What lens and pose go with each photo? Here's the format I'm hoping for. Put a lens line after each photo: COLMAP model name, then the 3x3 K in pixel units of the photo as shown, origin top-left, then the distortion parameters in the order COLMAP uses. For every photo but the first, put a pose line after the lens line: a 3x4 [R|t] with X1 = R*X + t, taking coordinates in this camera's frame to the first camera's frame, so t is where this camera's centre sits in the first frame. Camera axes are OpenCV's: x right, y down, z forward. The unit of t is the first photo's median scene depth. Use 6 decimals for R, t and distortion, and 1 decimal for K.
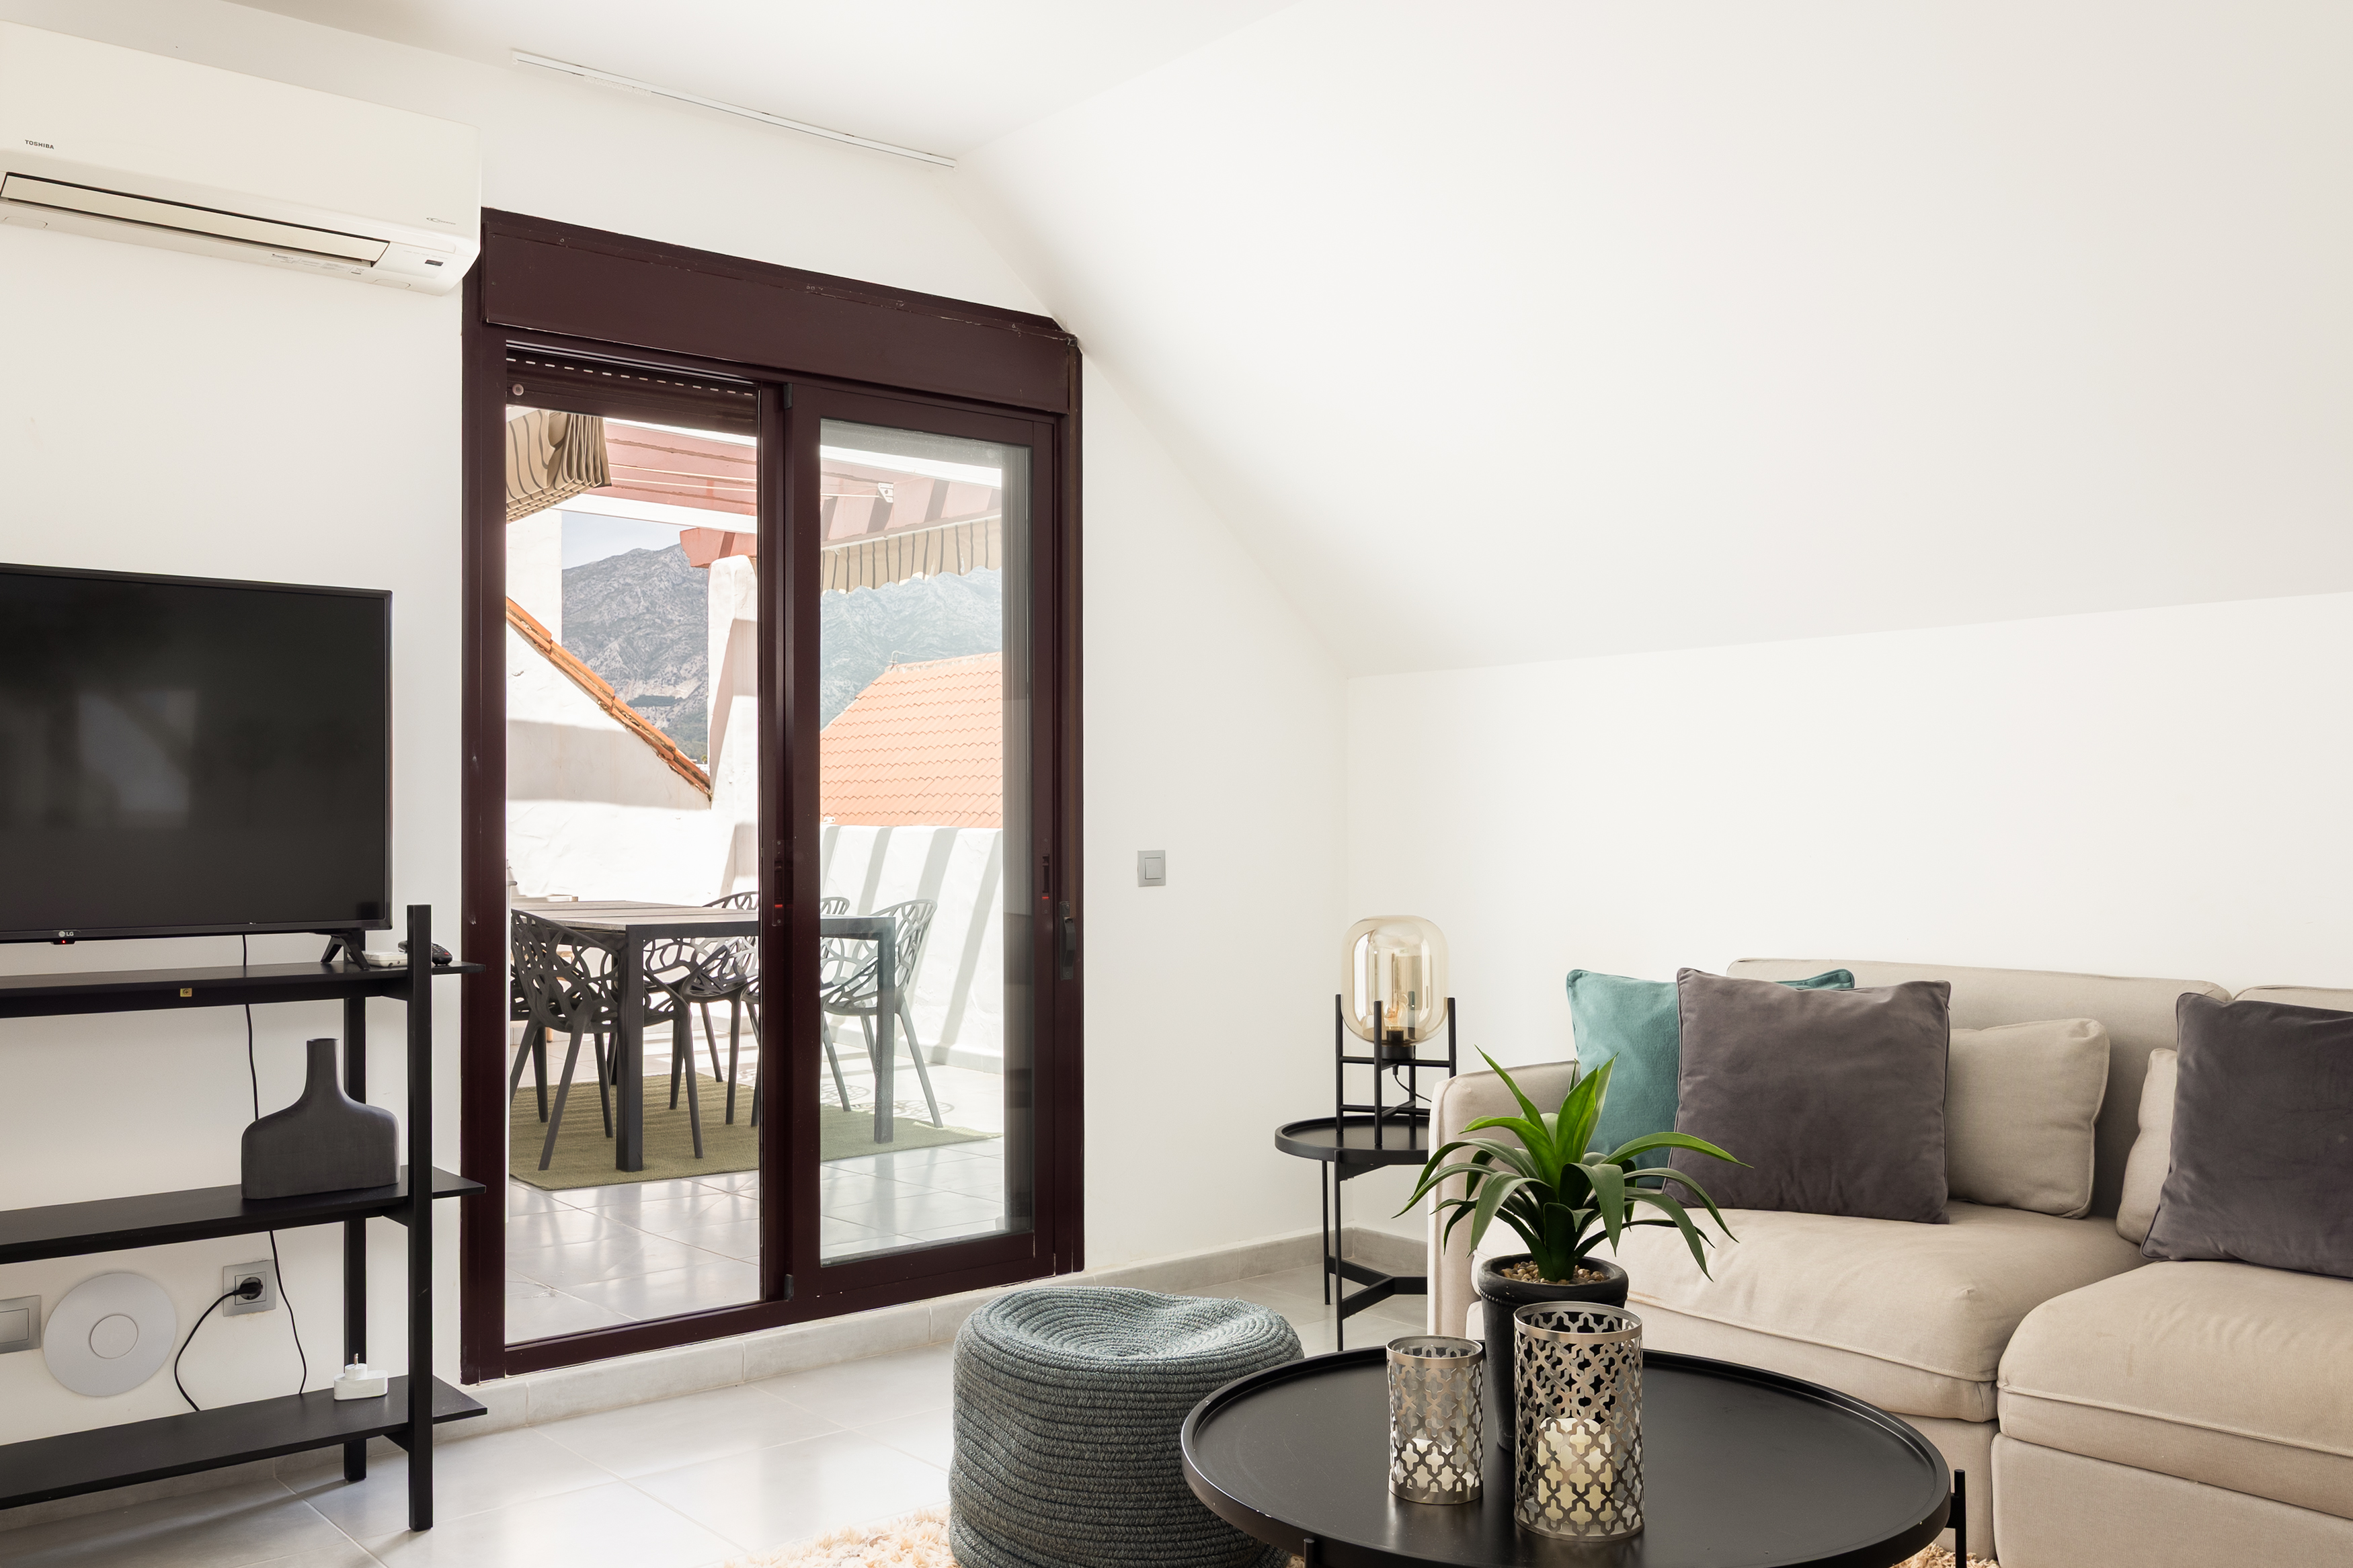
lens RADIAL K [[2052.4, 0, 1171.1], [0, 2052.4, 788.8], [0, 0, 1]] dist [-0.004821, -0.005876]
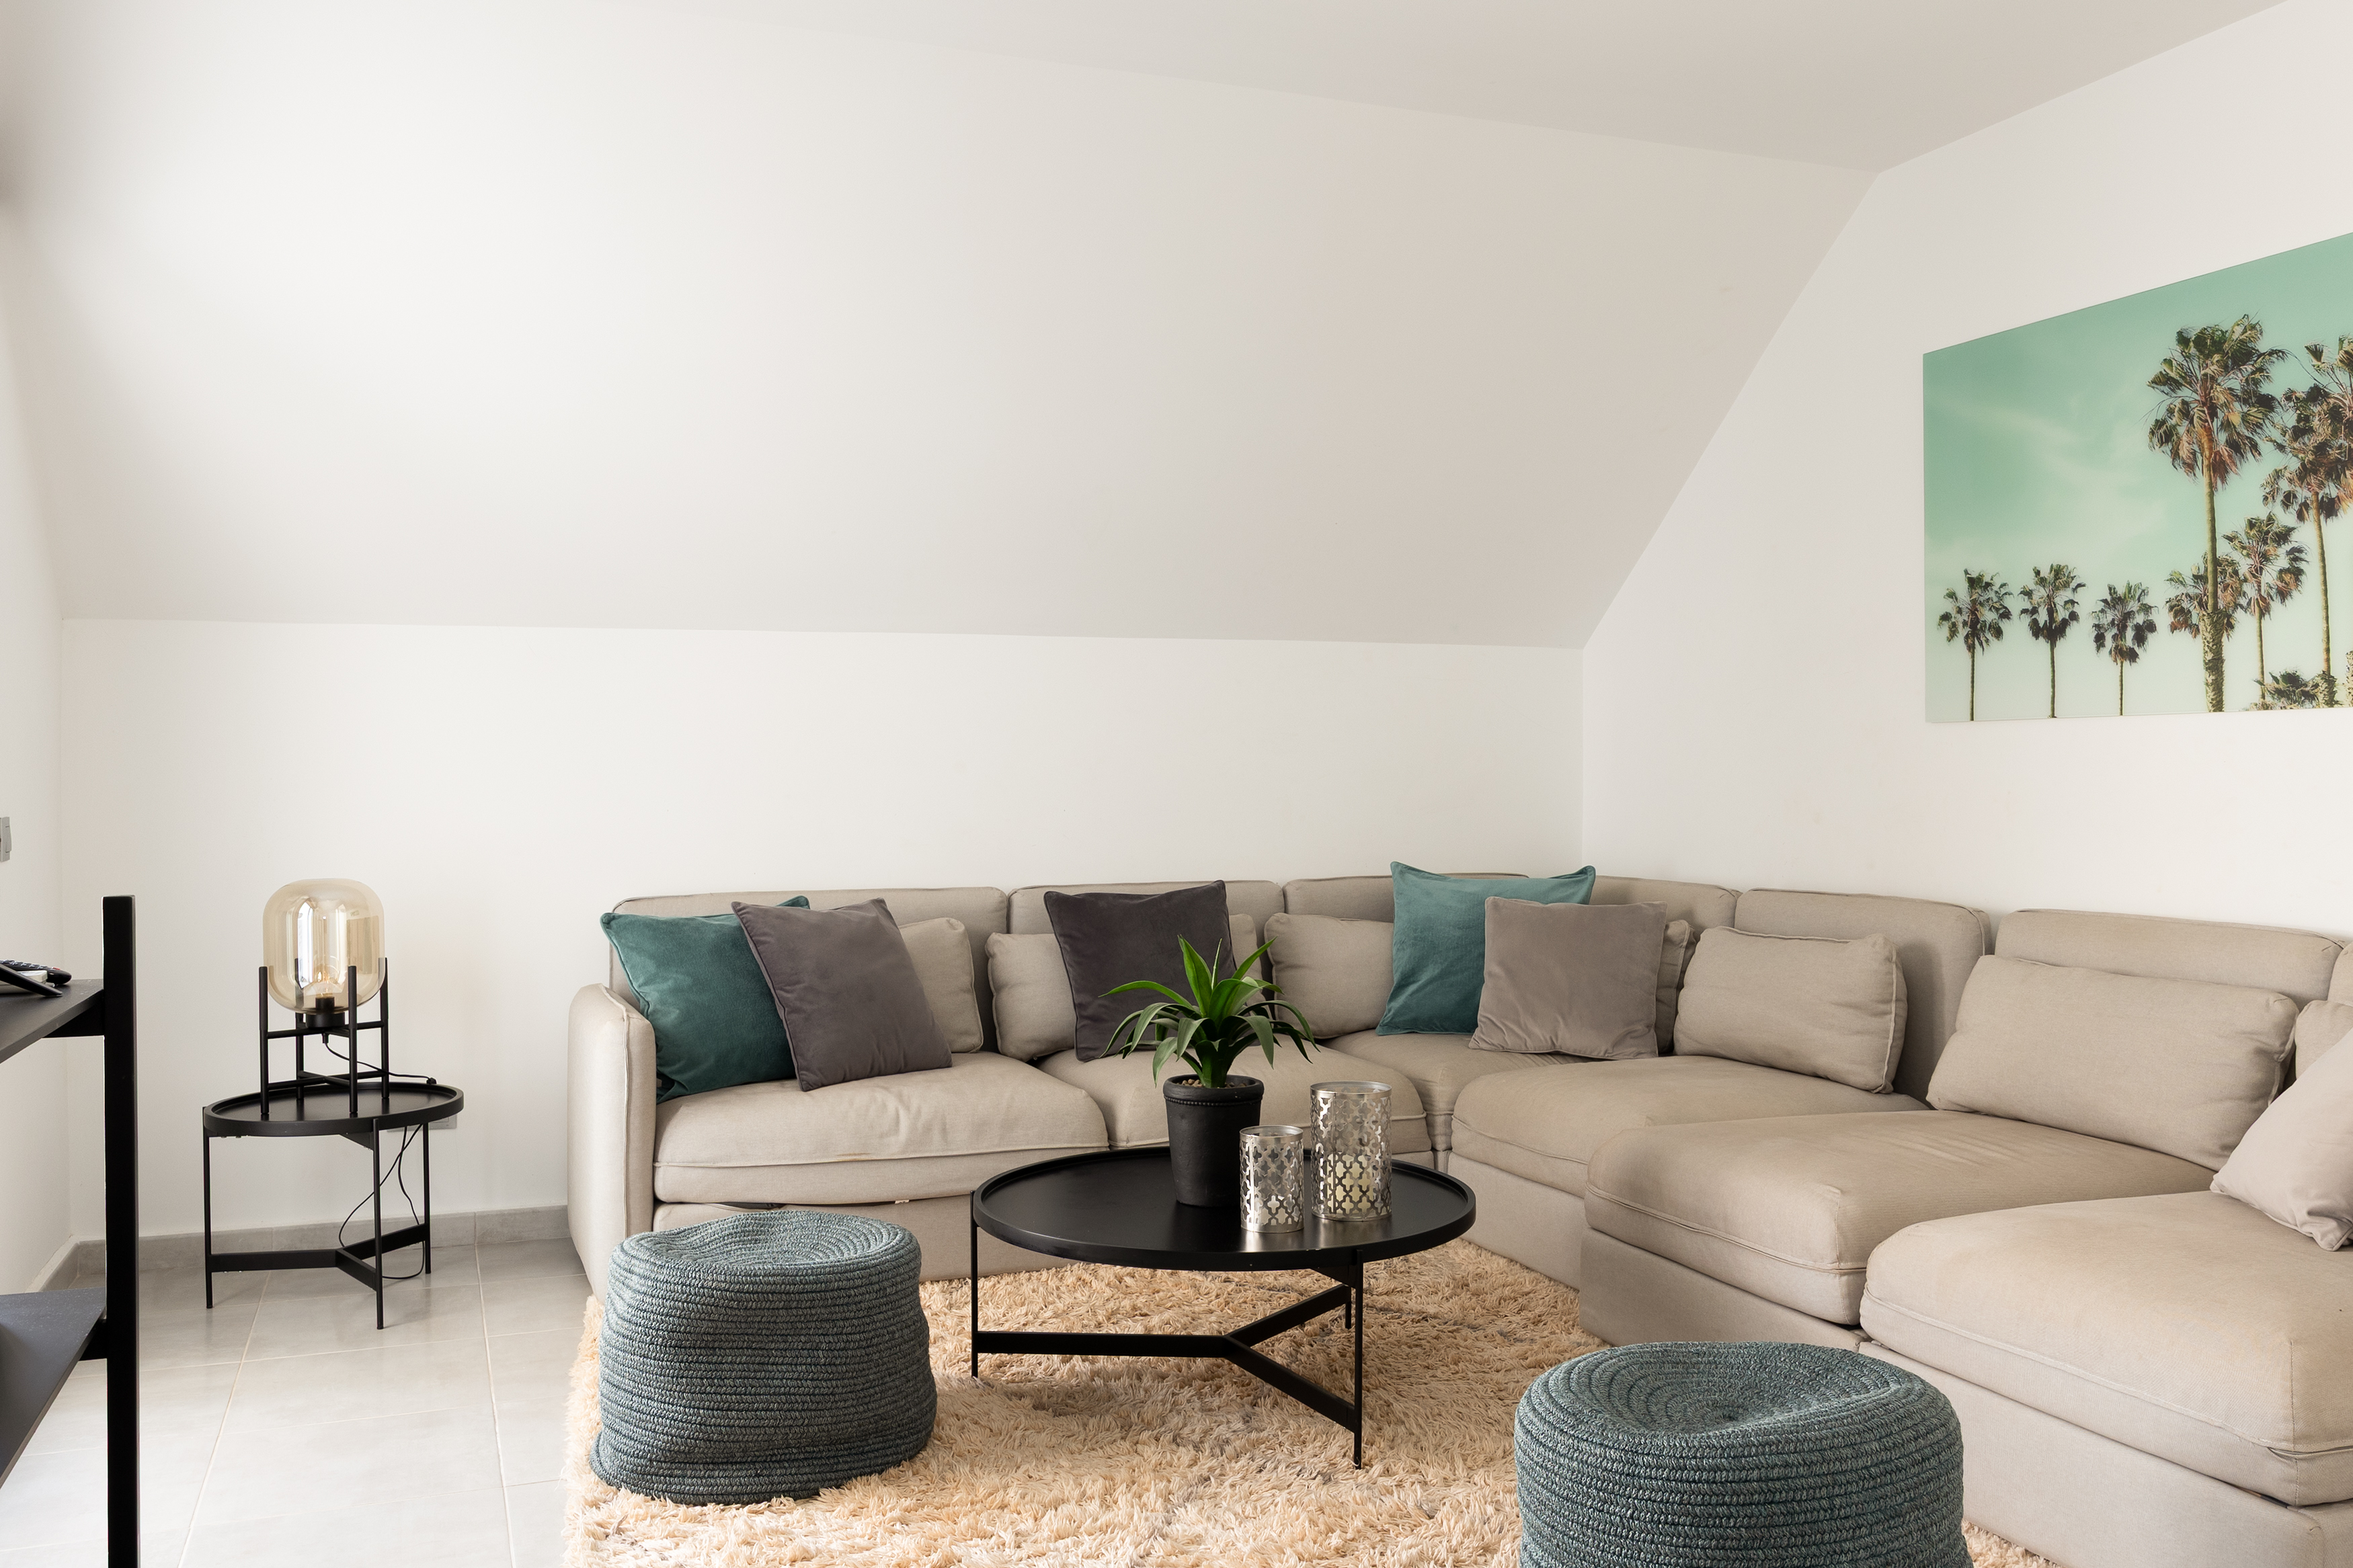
lens RADIAL K [[2052.4, 0, 1170.6], [0, 2052.4, 780.9], [0, 0, 1]] dist [-0.004821, -0.005876]
pose [[0.339370, -0.002351, 0.940650, -0.689395], [-0.007869, 0.999955, 0.005338, 0.006556], [-0.940620, -0.009213, 0.339337, 0.300972]]
